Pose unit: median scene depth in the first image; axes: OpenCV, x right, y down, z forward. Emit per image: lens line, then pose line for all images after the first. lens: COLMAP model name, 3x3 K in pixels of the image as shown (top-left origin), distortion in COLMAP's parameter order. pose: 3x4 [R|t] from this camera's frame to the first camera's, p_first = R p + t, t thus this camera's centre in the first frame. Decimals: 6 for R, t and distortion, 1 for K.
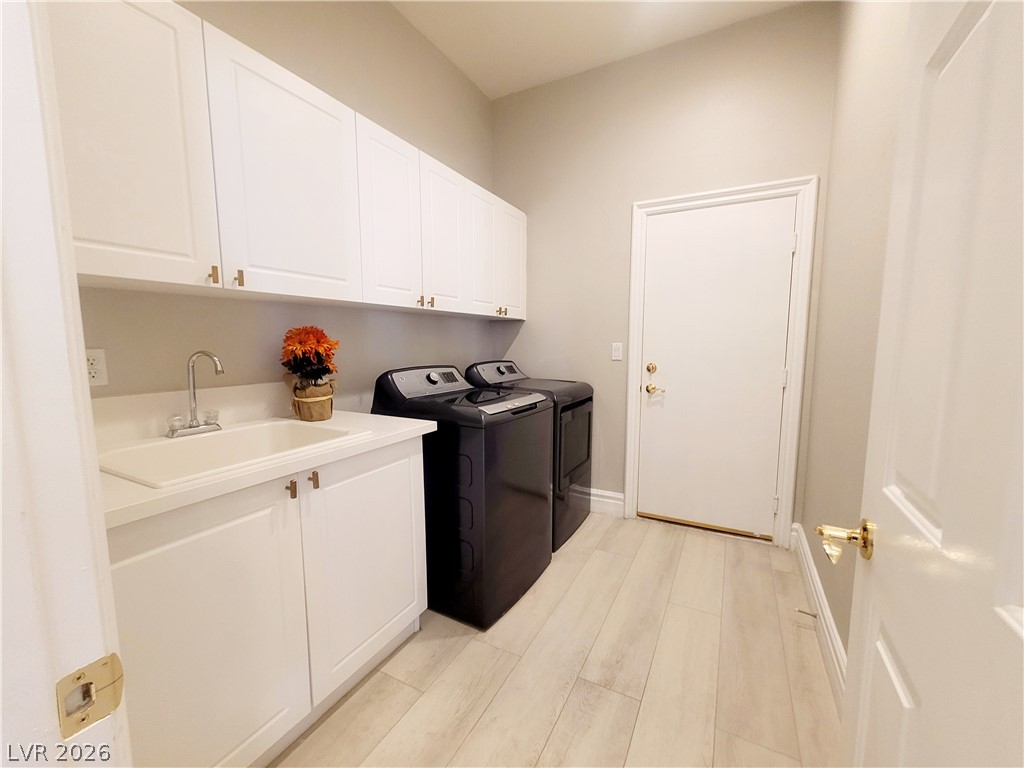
lens RADIAL K [[415.6, 0, 511.2], [0, 415.6, 388.5], [0, 0, 1]] dist [-0.005239, 0.001370]
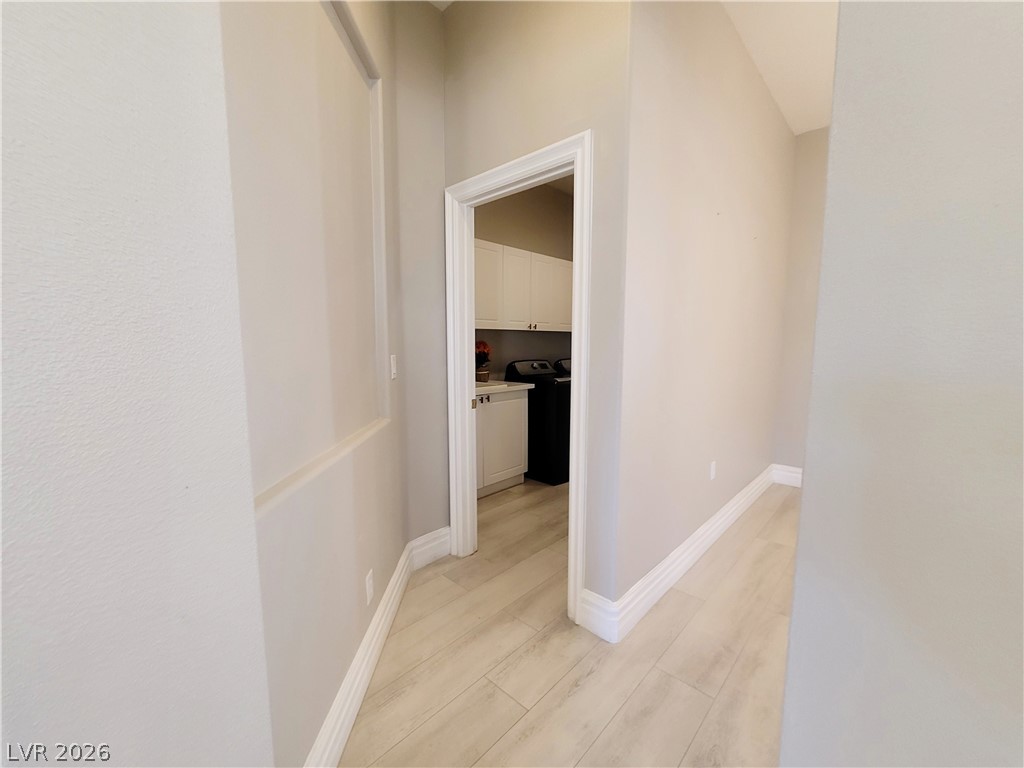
lens RADIAL K [[415.6, 0, 511.4], [0, 415.6, 384.0], [0, 0, 1]] dist [-0.005239, 0.001370]
pose [[0.964595, 0.027233, -0.262324, 0.257812], [-0.030901, 0.999474, -0.009865, 0.096807], [0.261917, 0.017622, 0.964929, -1.058849]]
